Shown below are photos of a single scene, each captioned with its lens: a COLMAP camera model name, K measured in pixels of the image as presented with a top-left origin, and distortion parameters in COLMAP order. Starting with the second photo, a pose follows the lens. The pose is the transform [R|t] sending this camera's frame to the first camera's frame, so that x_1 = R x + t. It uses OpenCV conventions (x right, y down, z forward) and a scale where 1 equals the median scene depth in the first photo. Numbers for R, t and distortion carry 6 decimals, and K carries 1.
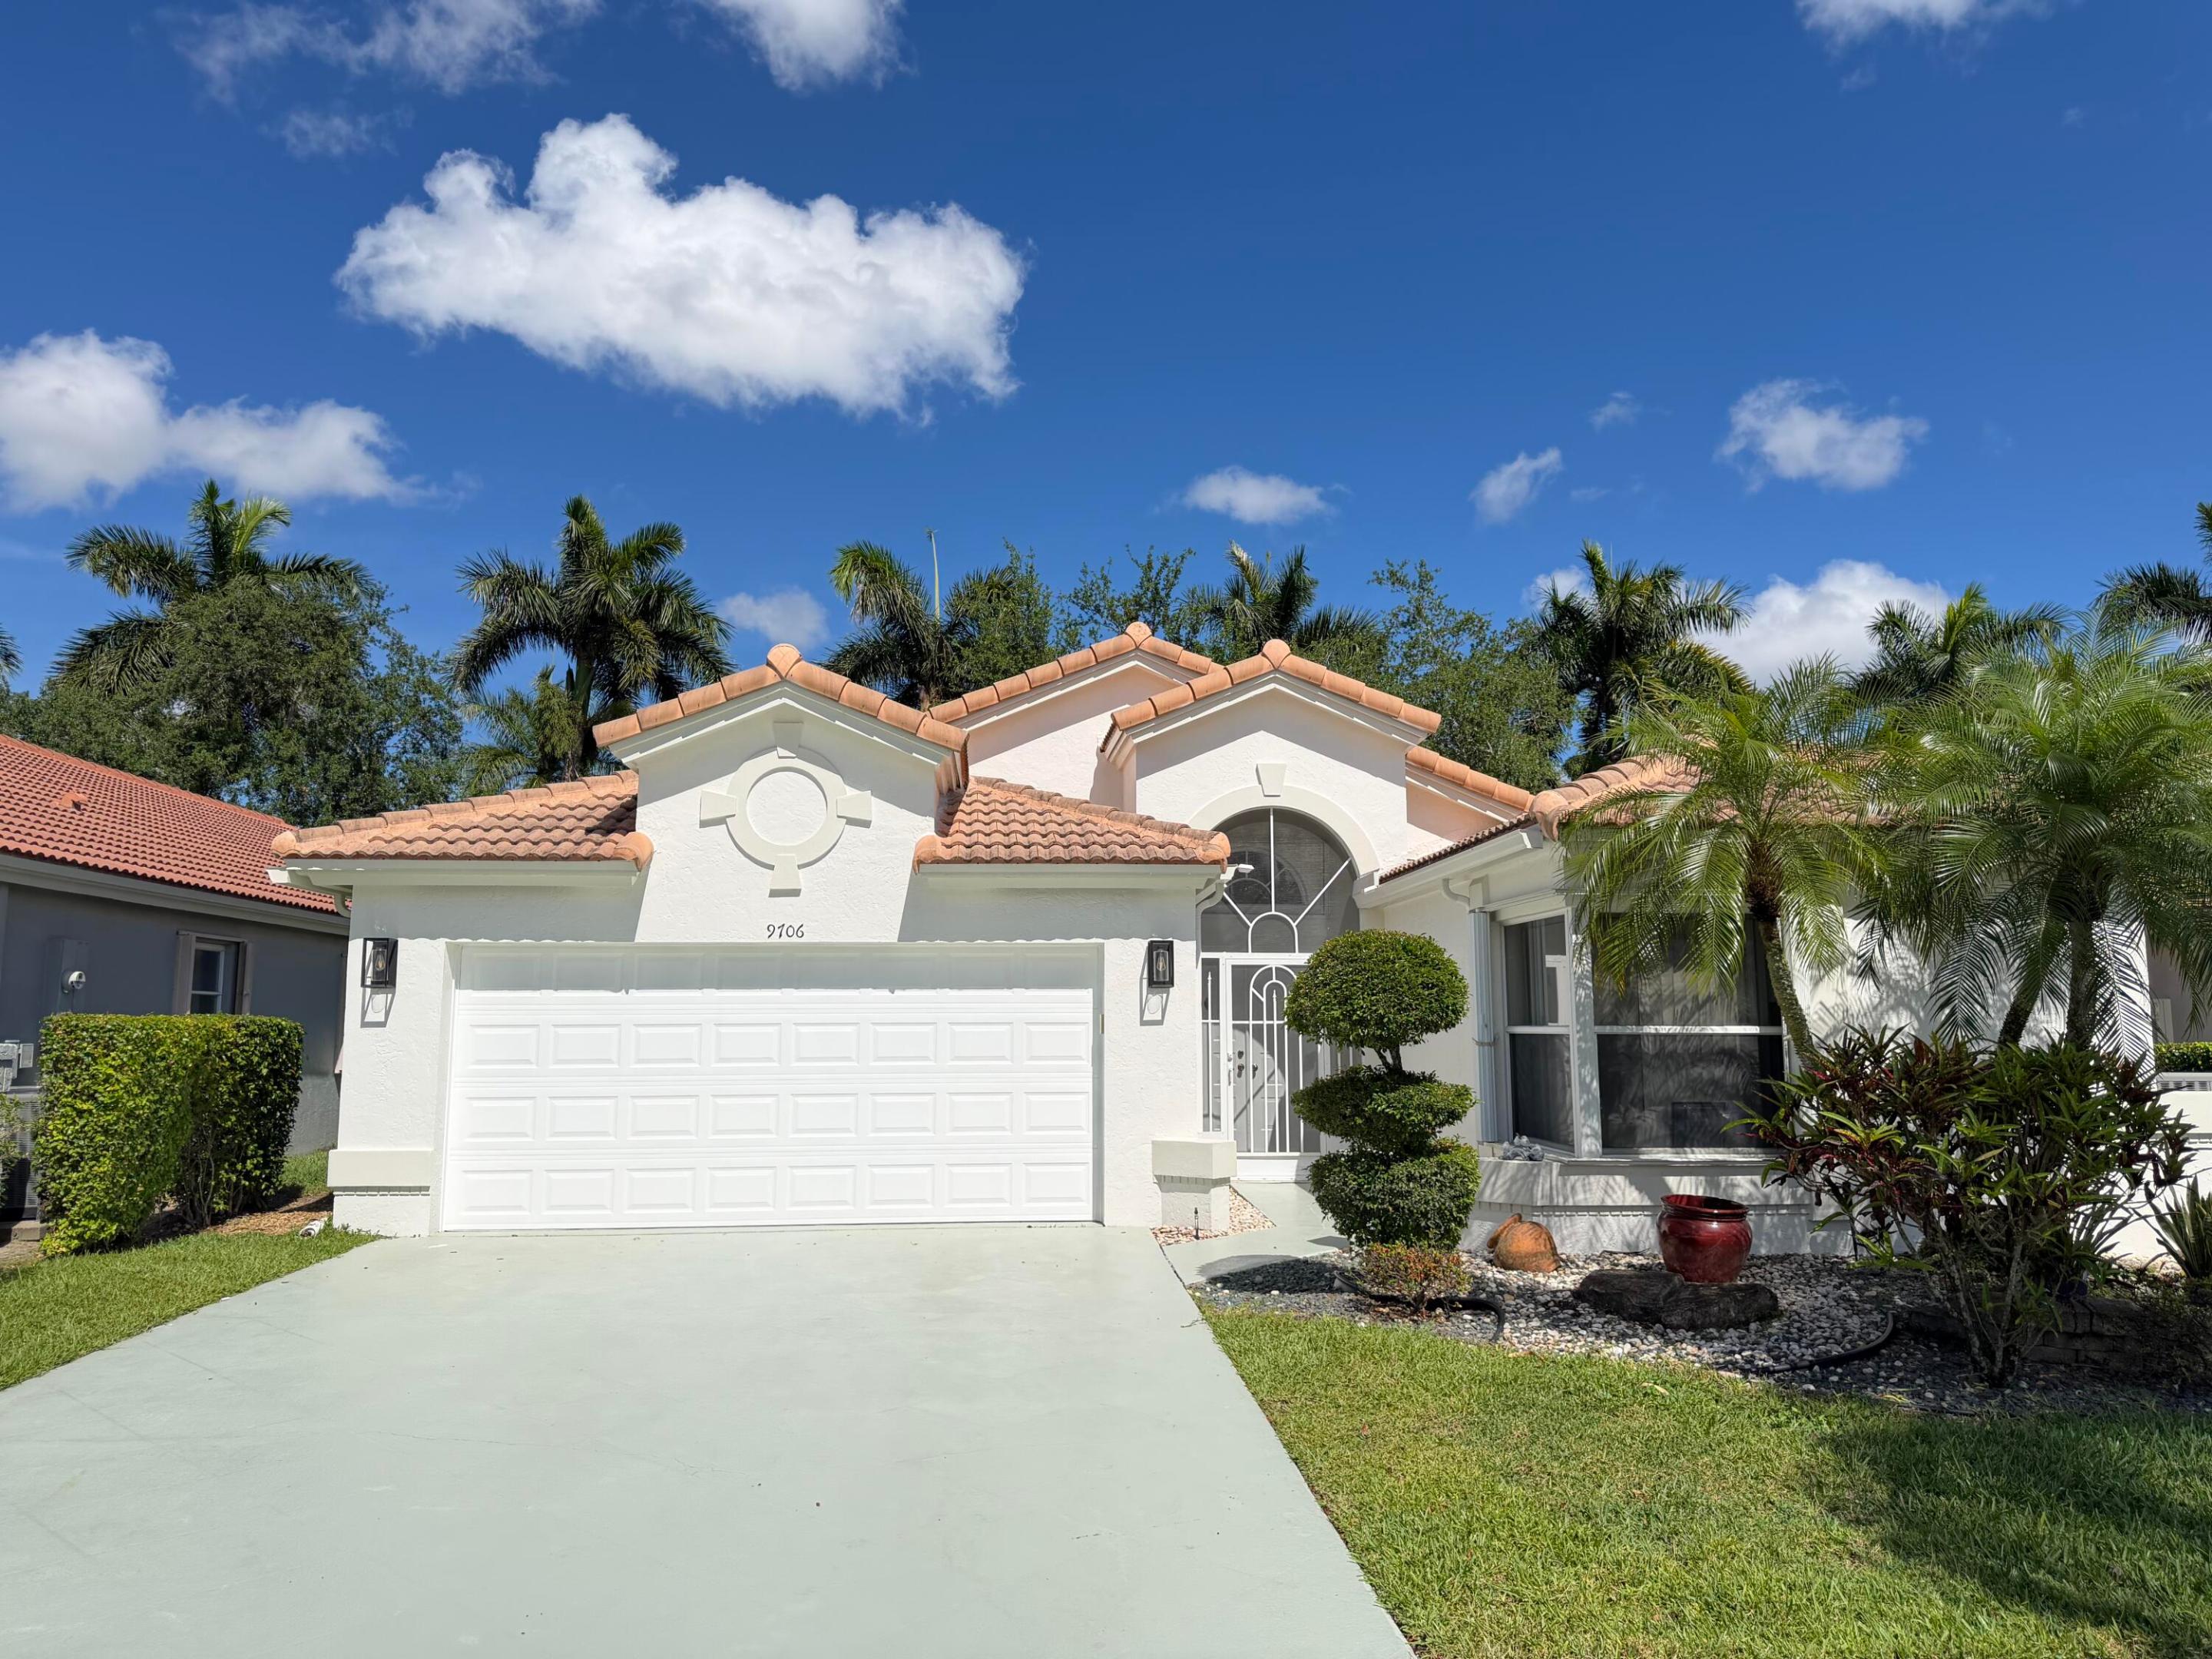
lens RADIAL K [[1537.0, 0, 1093.0], [0, 1537.0, 814.7], [0, 0, 1]] dist [0.011441, -0.010004]
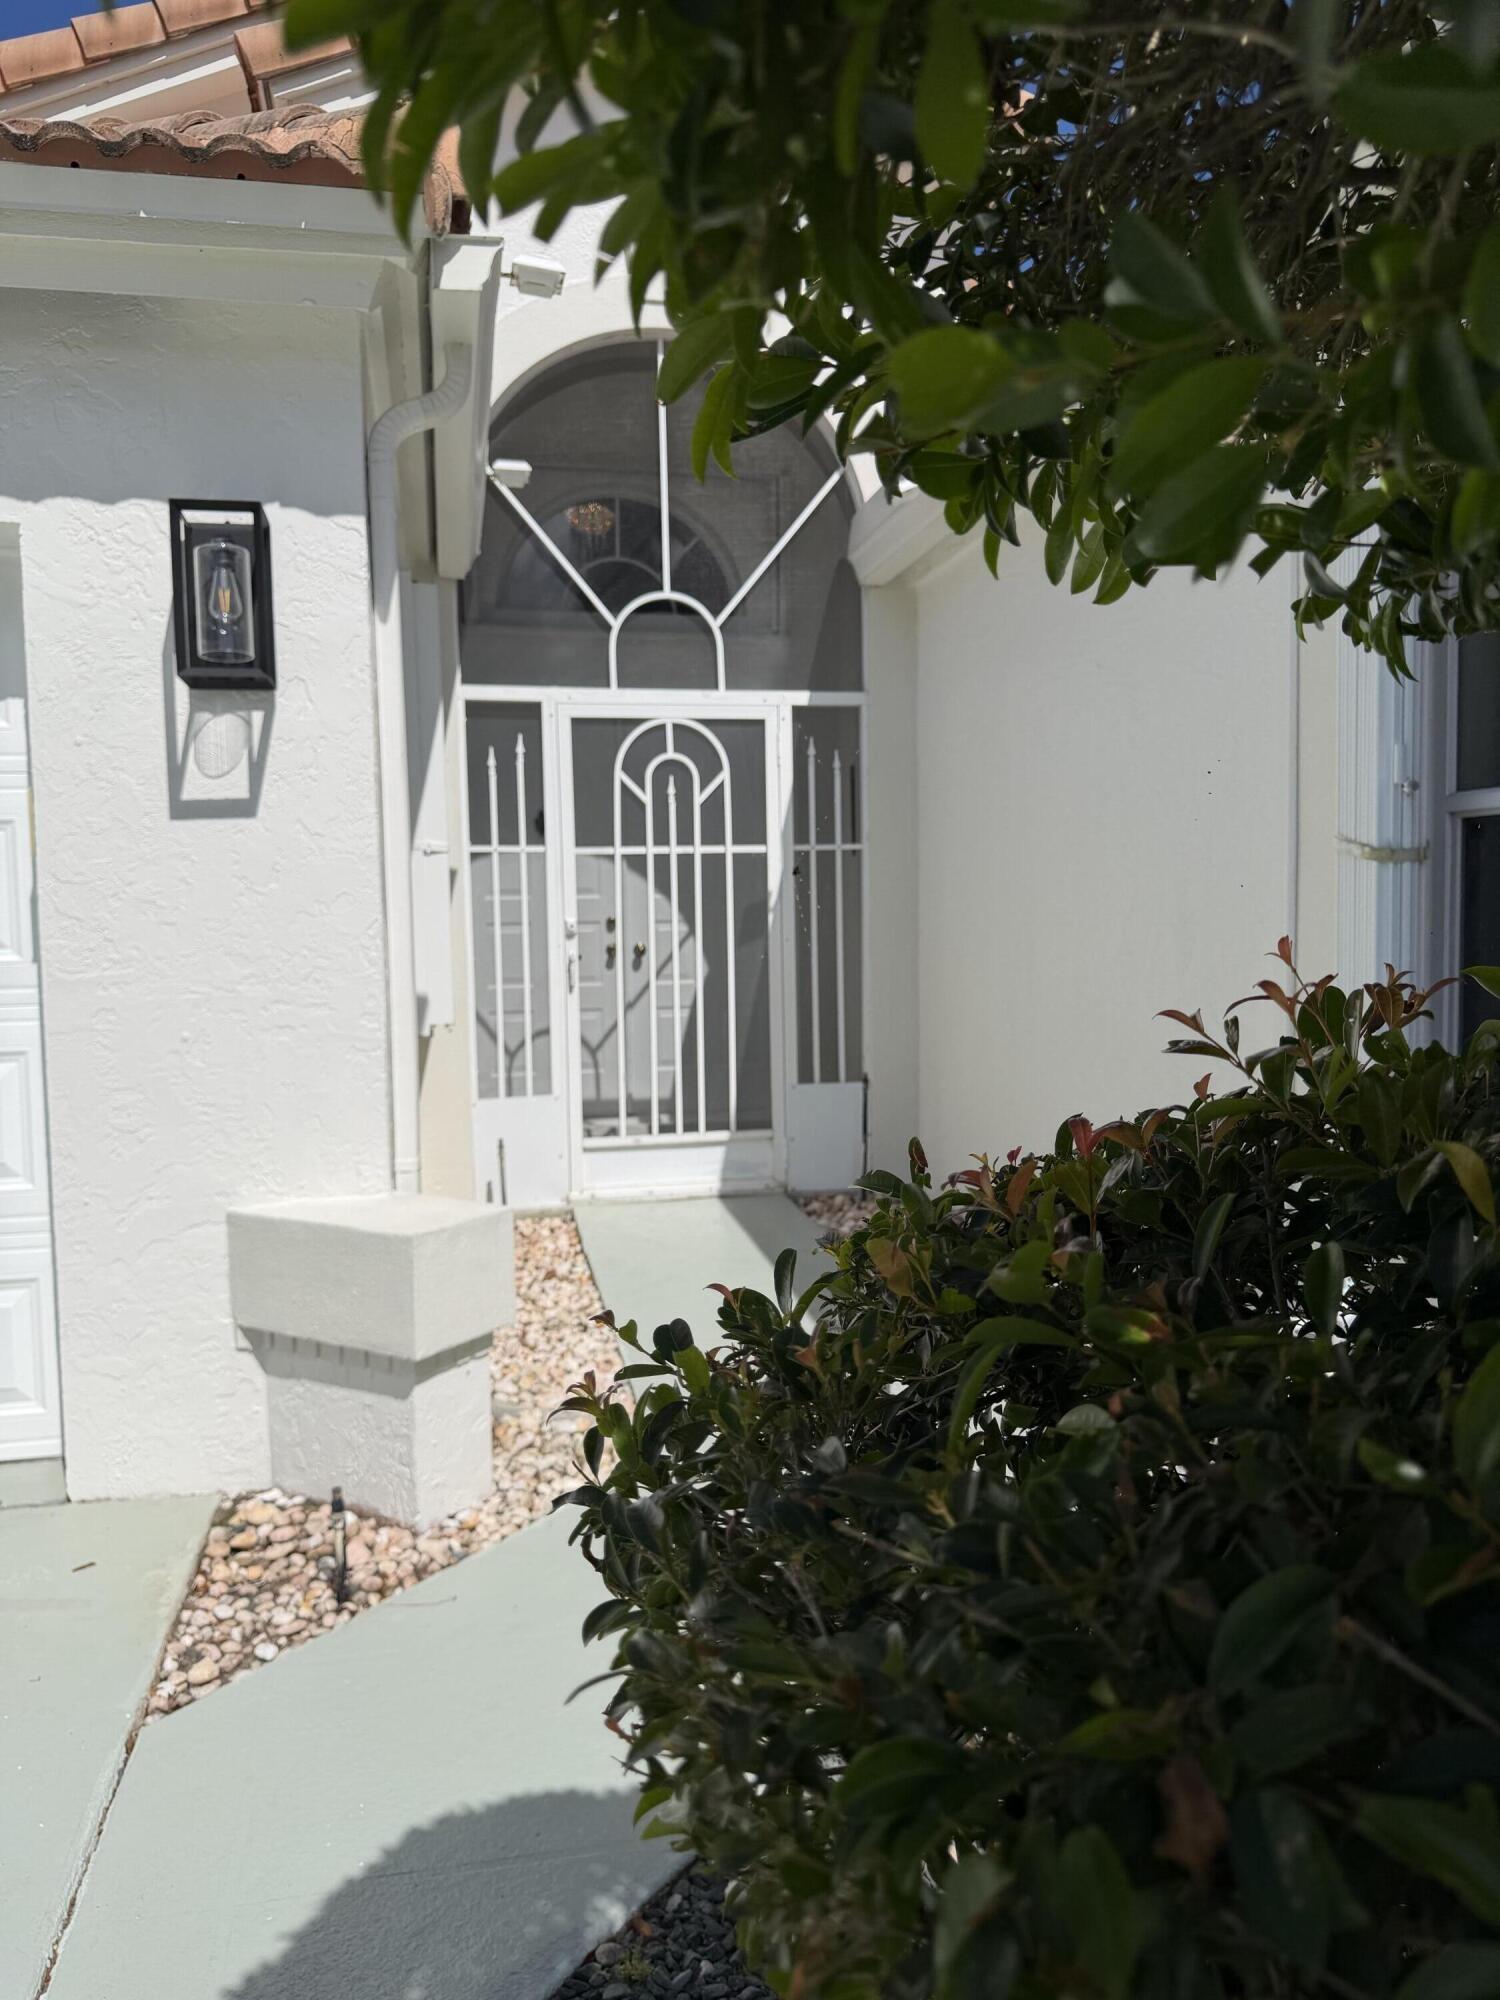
lens RADIAL K [[1389.6, 0, 746.0], [0, 1389.6, 999.6], [0, 0, 1]] dist [0.011441, -0.010004]
pose [[0.989689, -0.029348, 0.140194, 0.082468], [0.000310, 0.979220, 0.202799, 0.096962], [-0.143233, -0.200665, 0.969133, 0.604927]]
